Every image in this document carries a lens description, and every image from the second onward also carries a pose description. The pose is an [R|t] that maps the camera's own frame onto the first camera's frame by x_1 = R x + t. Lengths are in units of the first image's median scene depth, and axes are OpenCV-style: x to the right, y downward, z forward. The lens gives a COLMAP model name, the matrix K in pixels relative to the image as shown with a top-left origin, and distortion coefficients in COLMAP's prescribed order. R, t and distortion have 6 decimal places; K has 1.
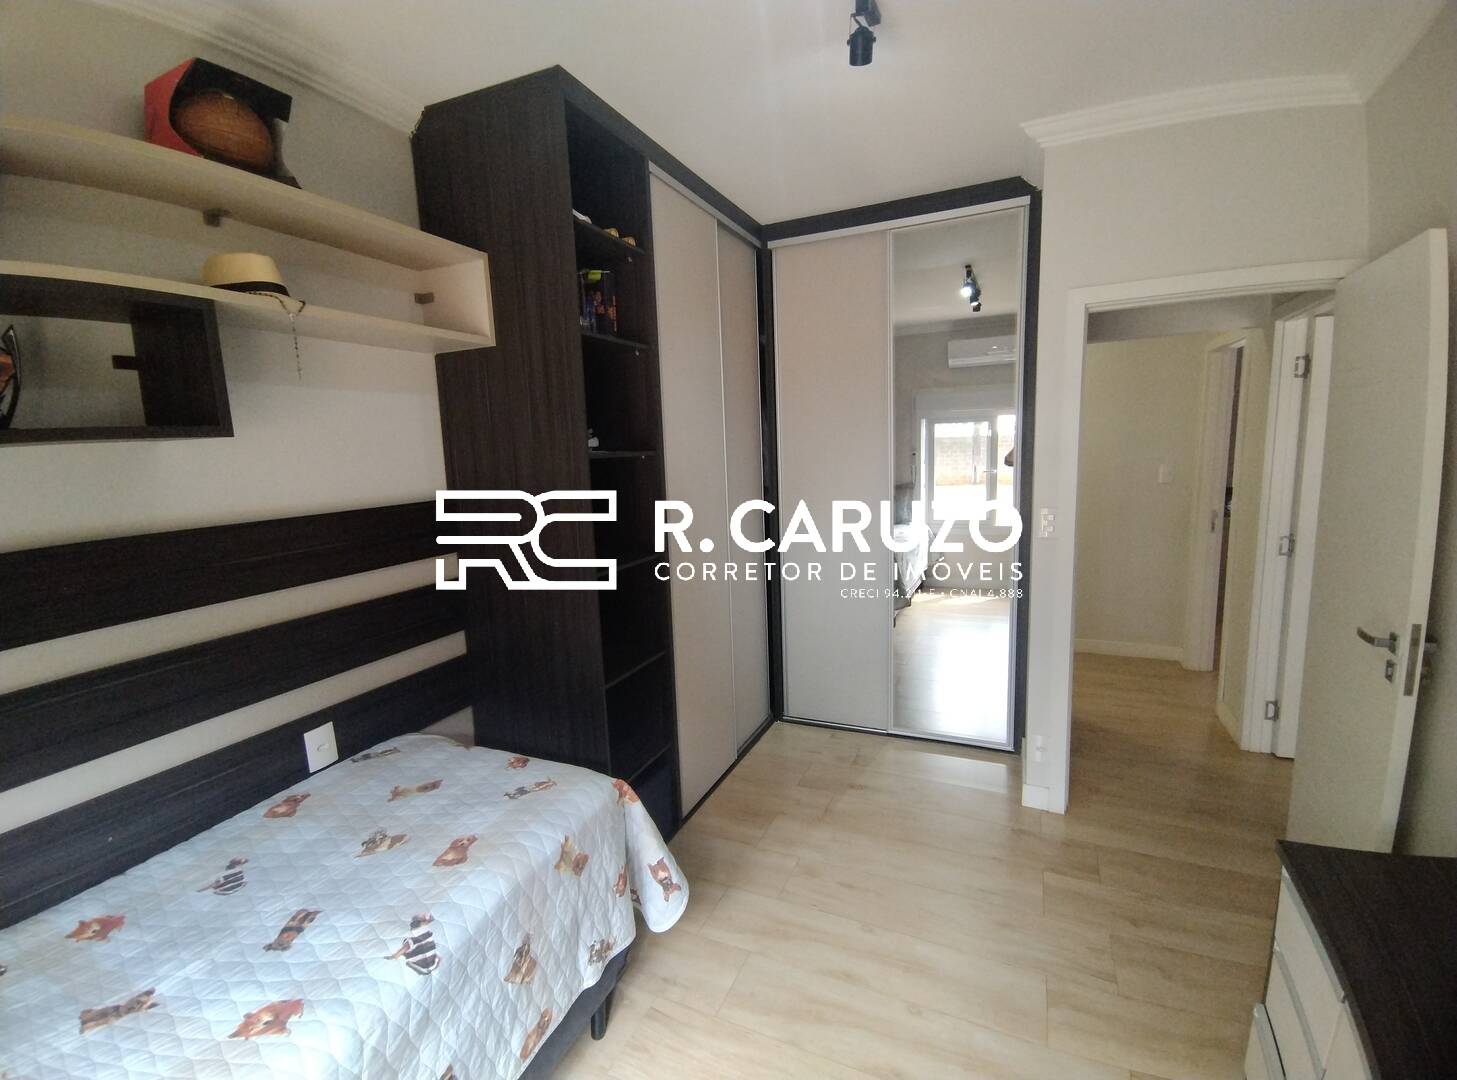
lens RADIAL K [[658.8, 0, 723.7], [0, 658.8, 542.4], [0, 0, 1]] dist [-0.000910, 0.010518]
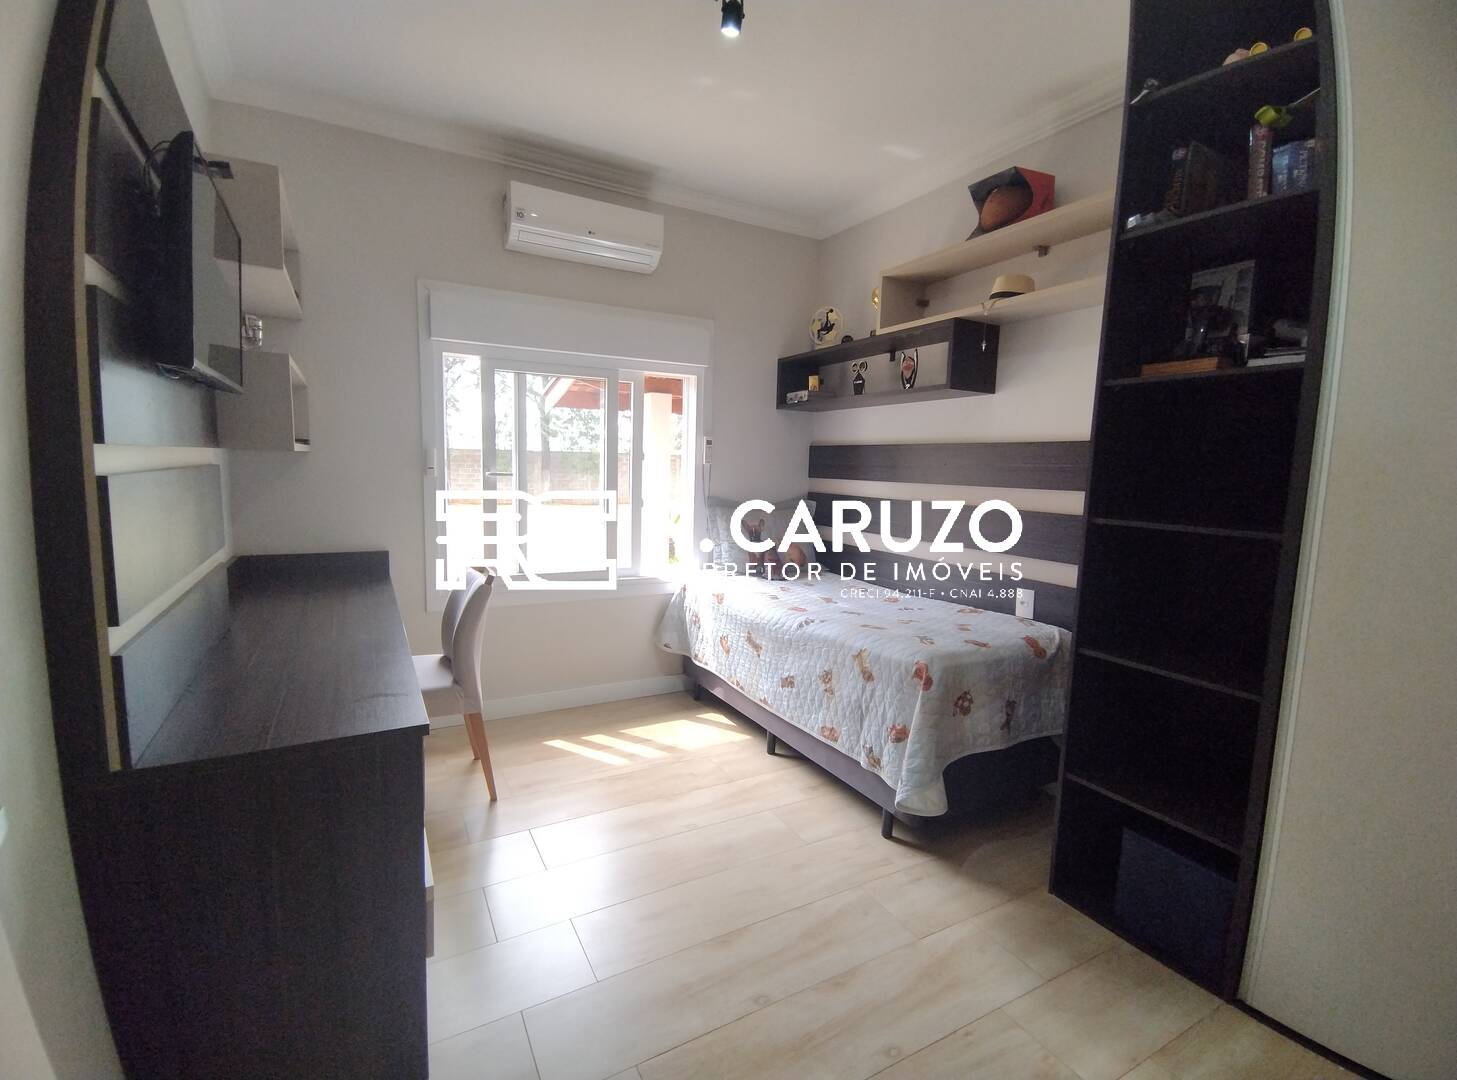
lens RADIAL K [[658.8, 0, 723.7], [0, 658.8, 542.4], [0, 0, 1]] dist [-0.000910, 0.010518]
pose [[-0.601276, 0.124555, -0.789274, 0.910113], [-0.126857, 0.960368, 0.248196, -0.091642], [0.788907, 0.249360, -0.561645, 1.259054]]
